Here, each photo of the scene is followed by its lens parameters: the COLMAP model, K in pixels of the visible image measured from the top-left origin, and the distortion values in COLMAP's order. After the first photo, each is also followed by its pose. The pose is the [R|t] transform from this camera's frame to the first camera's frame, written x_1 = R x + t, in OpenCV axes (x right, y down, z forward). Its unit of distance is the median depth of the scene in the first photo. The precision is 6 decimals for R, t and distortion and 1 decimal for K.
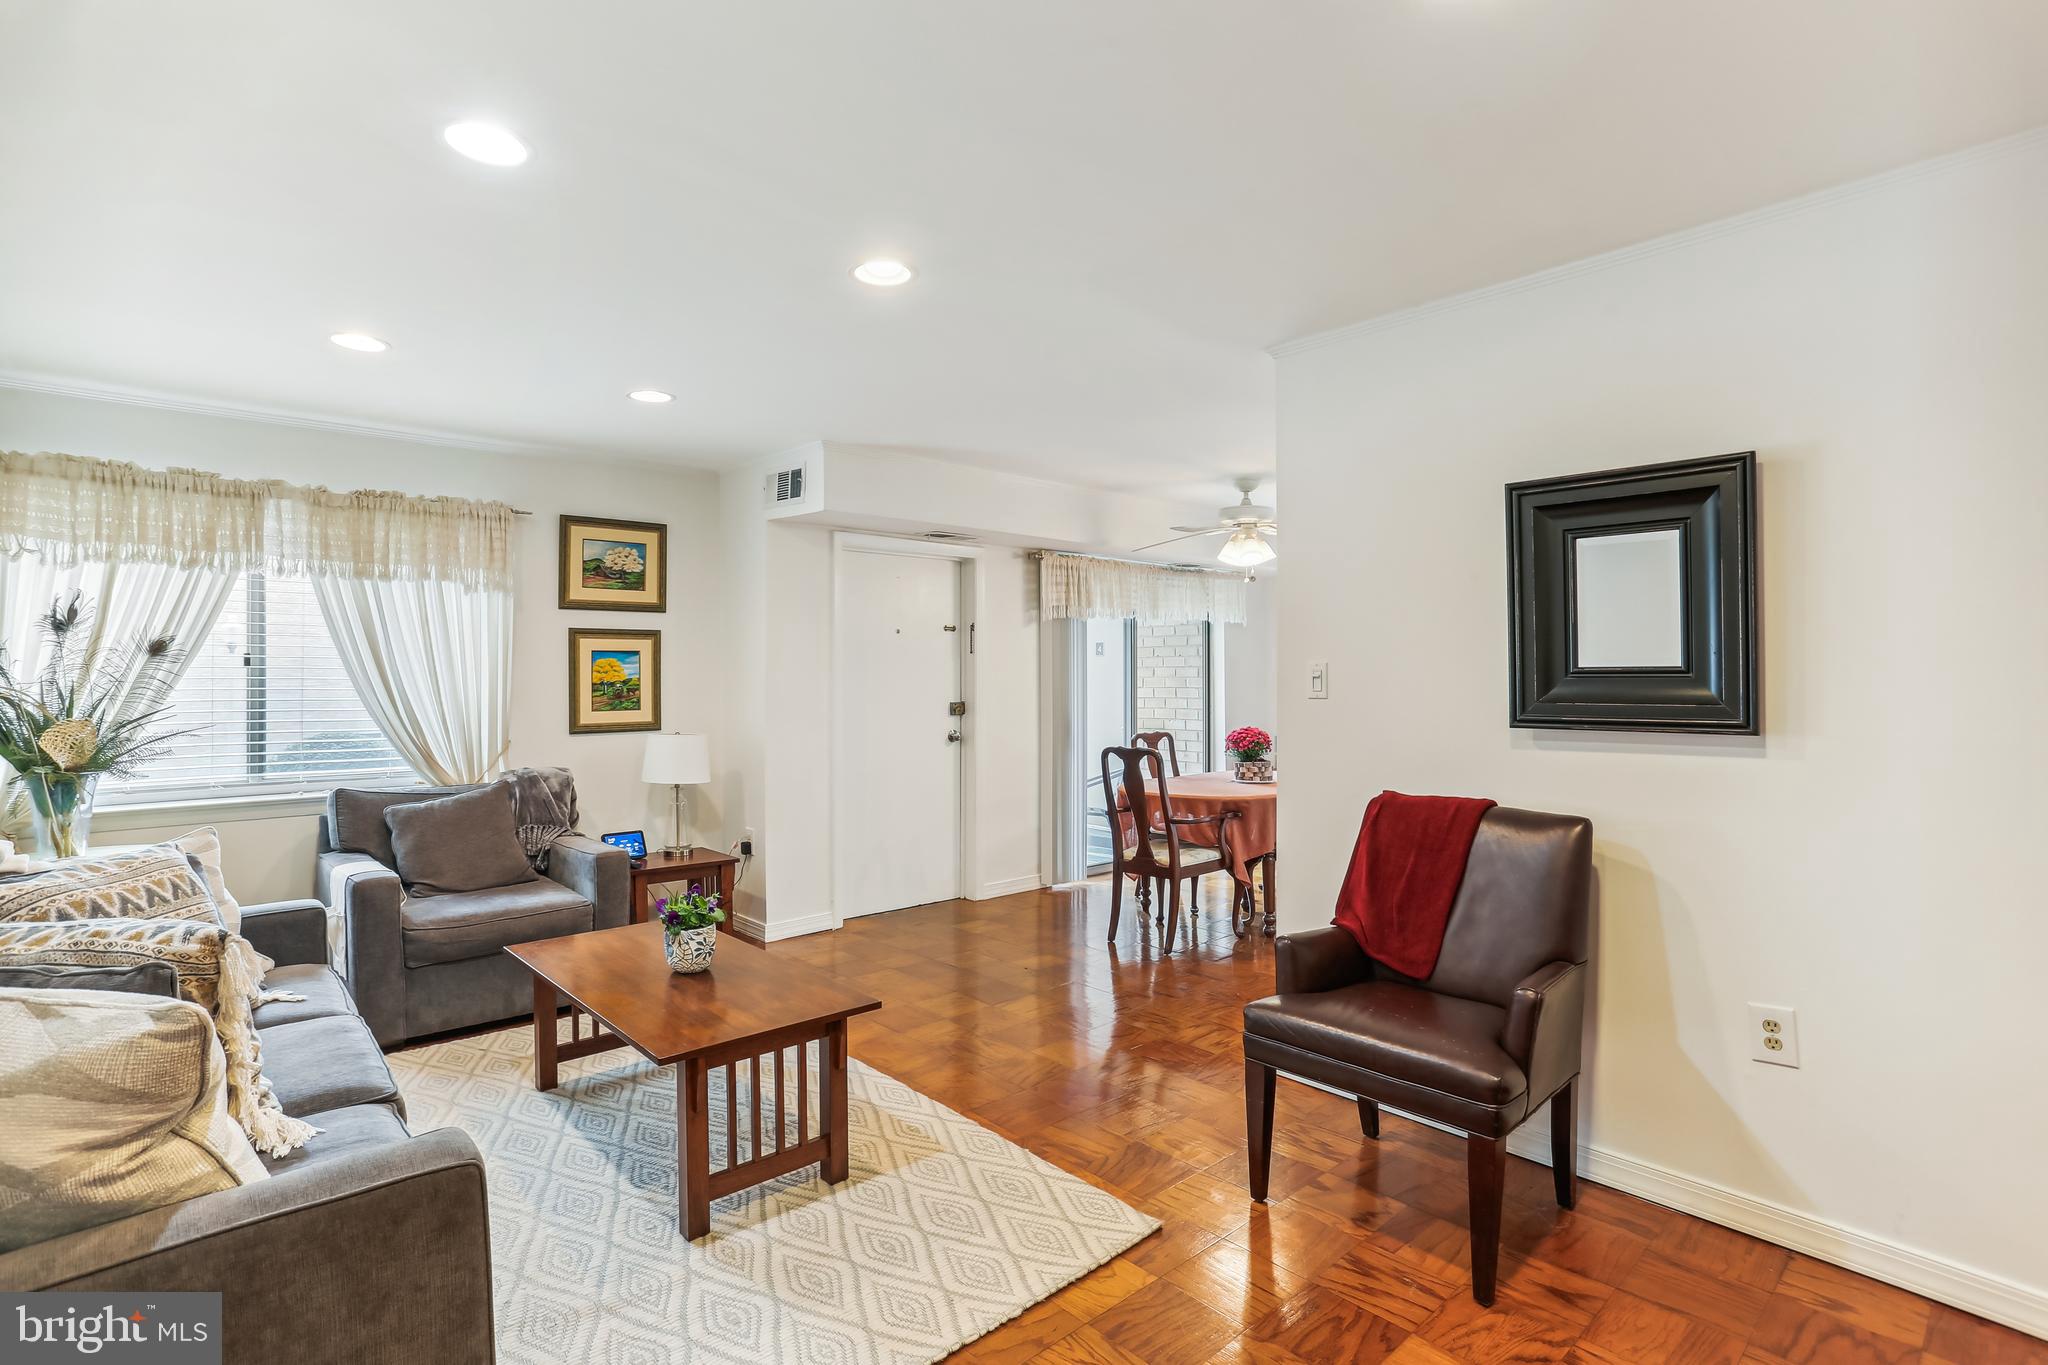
lens RADIAL K [[1004.7, 0, 1013.6], [0, 1004.7, 664.4], [0, 0, 1]] dist [-0.060036, 0.030442]
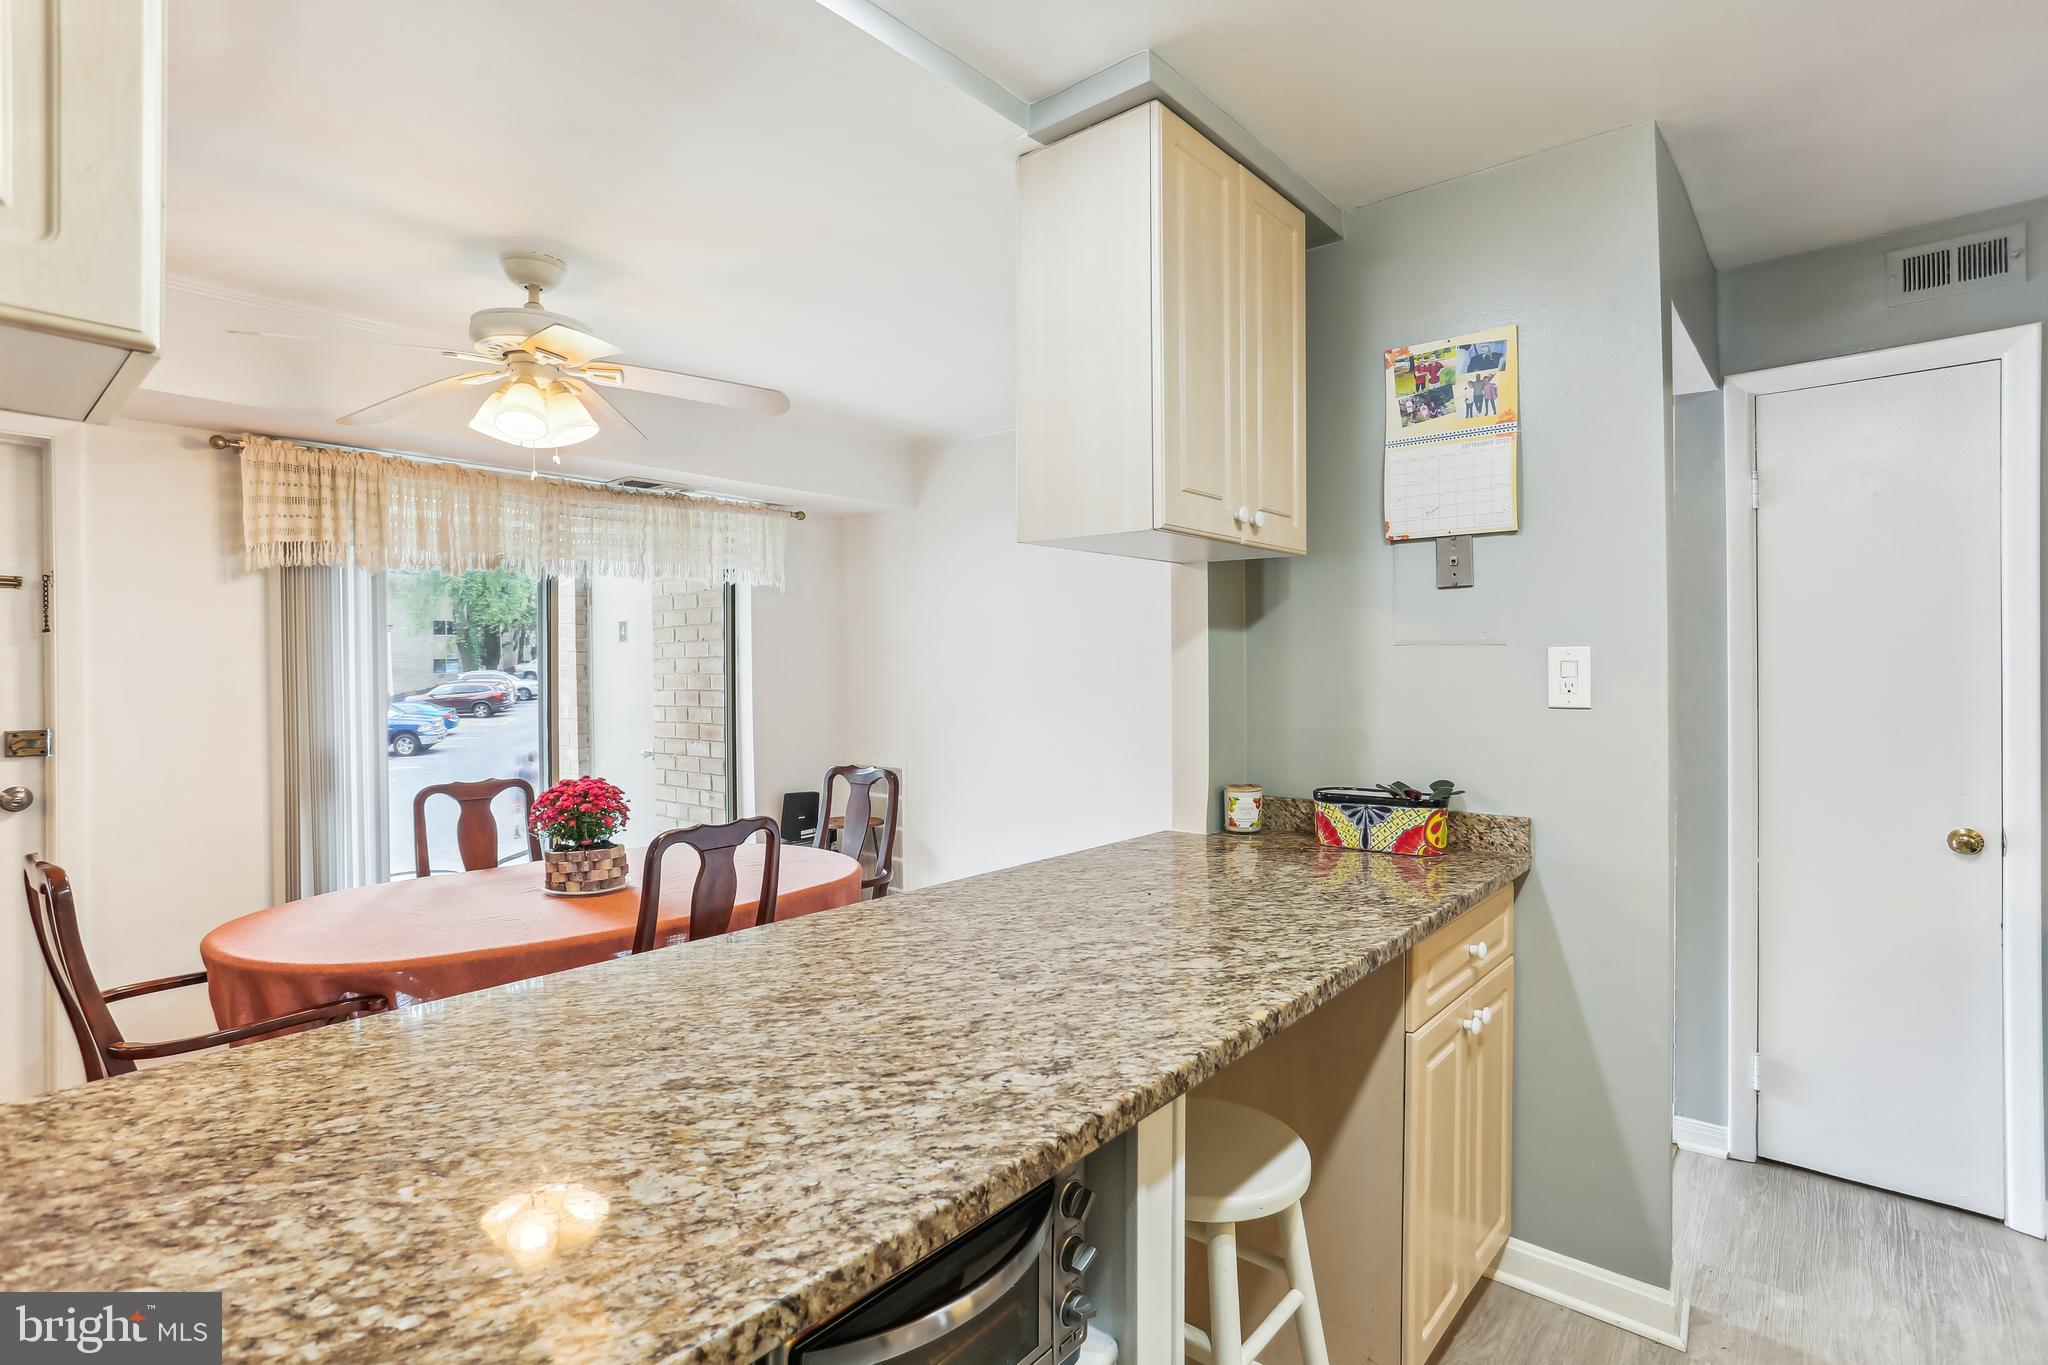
lens RADIAL K [[1004.7, 0, 991.0], [0, 1004.7, 680.2], [0, 0, 1]] dist [-0.060036, 0.030442]
pose [[0.993734, -0.005754, 0.111622, 0.431587], [0.002737, 0.999627, 0.027171, 0.000903], [-0.111737, -0.026695, 0.993379, 0.552724]]
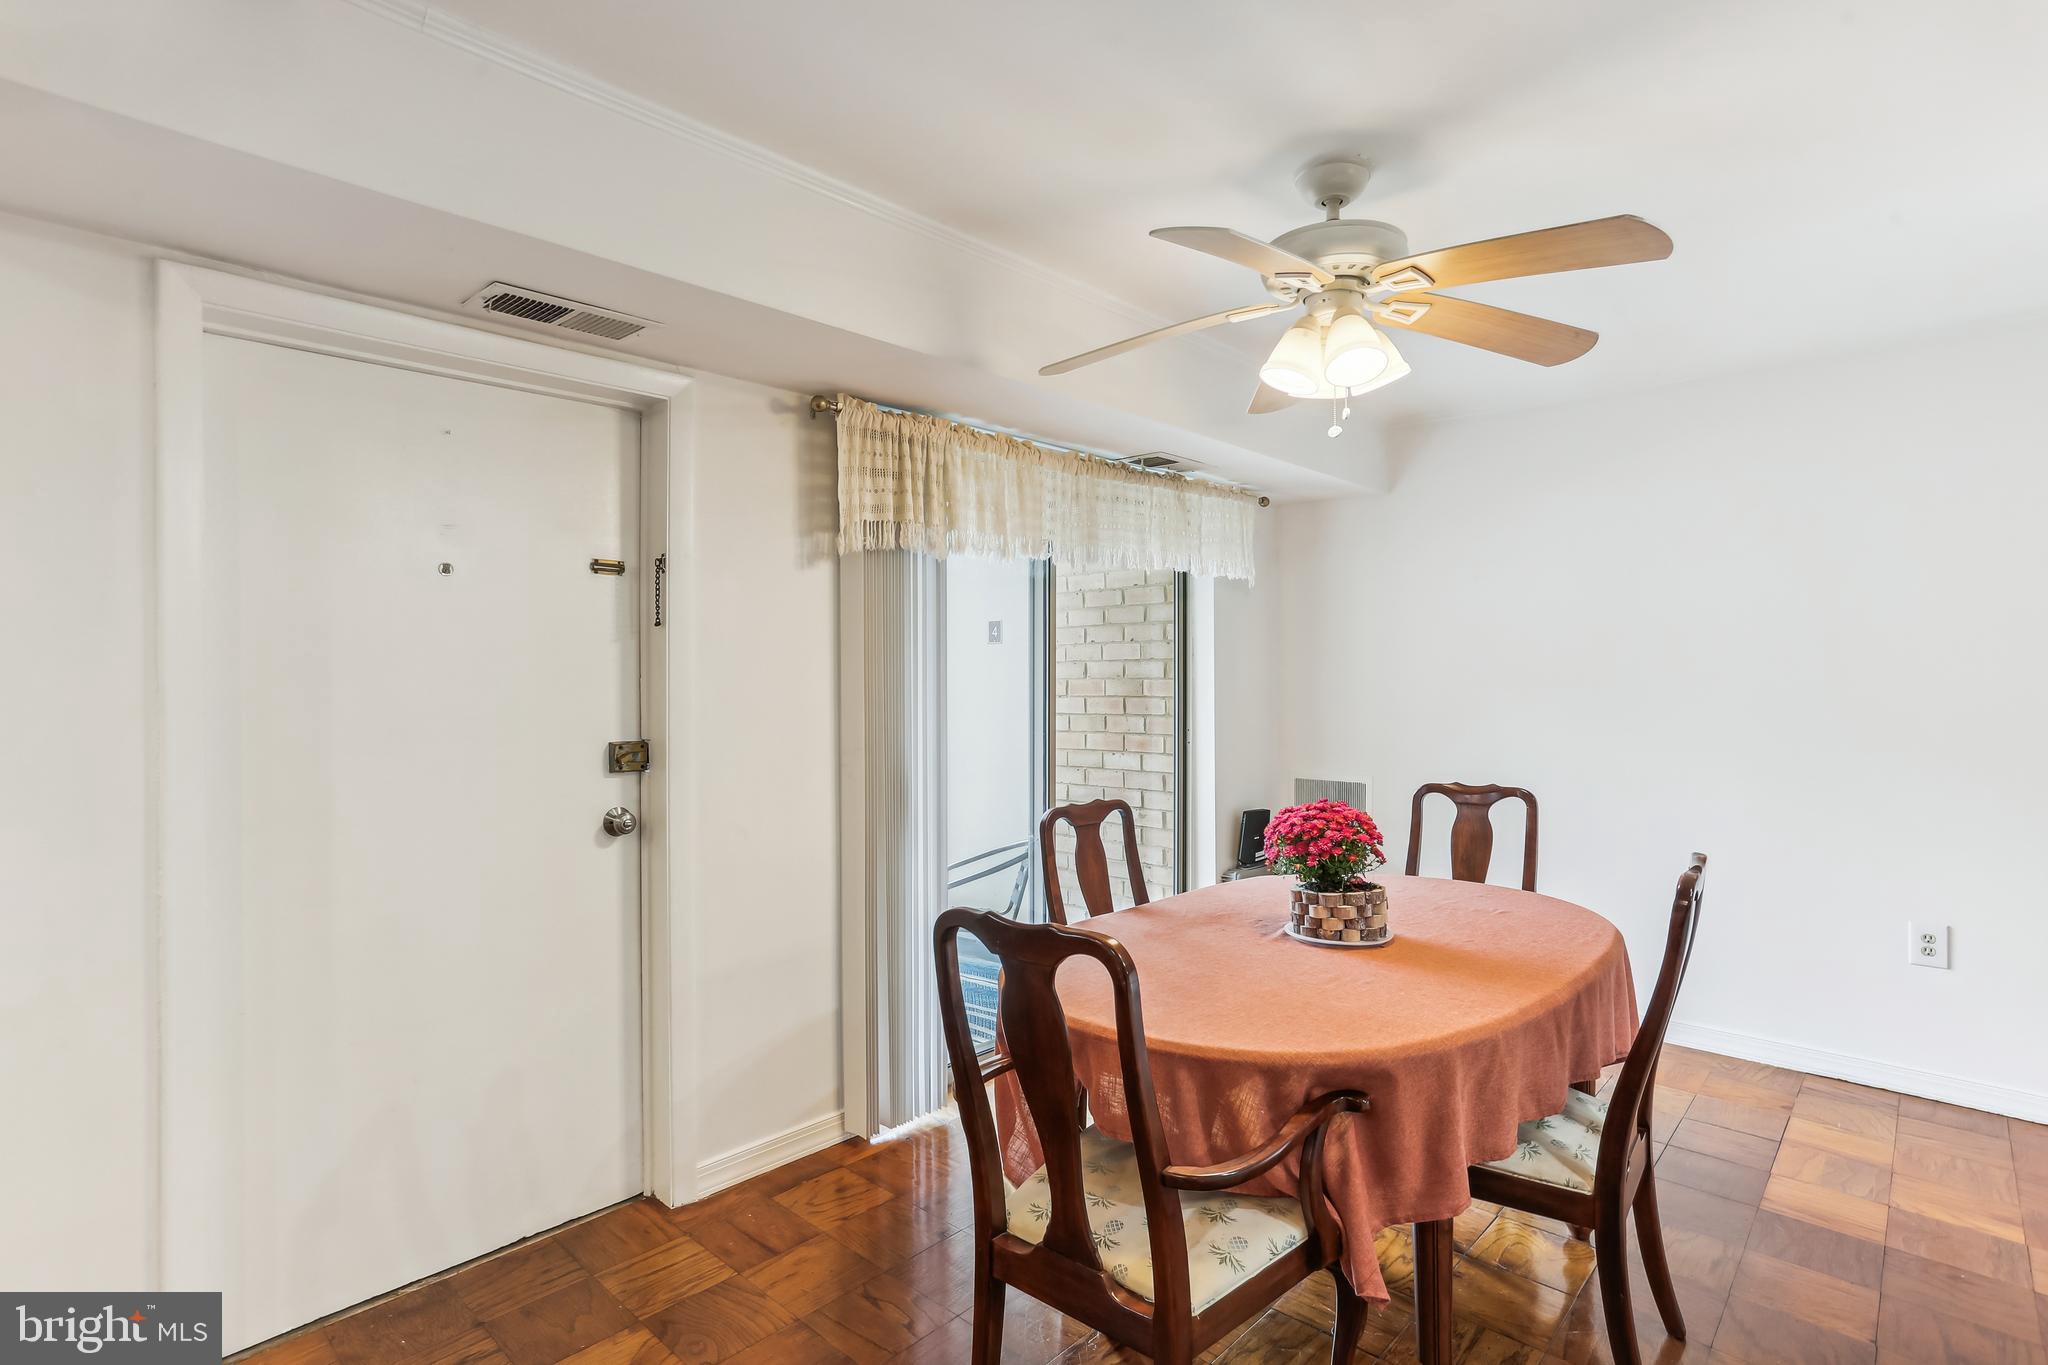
lens RADIAL K [[1004.7, 0, 983.8], [0, 1004.7, 686.3], [0, 0, 1]] dist [-0.060036, 0.030442]
pose [[0.998965, -0.003469, 0.045344, 0.087628], [0.002307, 0.999668, 0.025657, 0.004527], [-0.045418, -0.025526, 0.998642, 0.678217]]
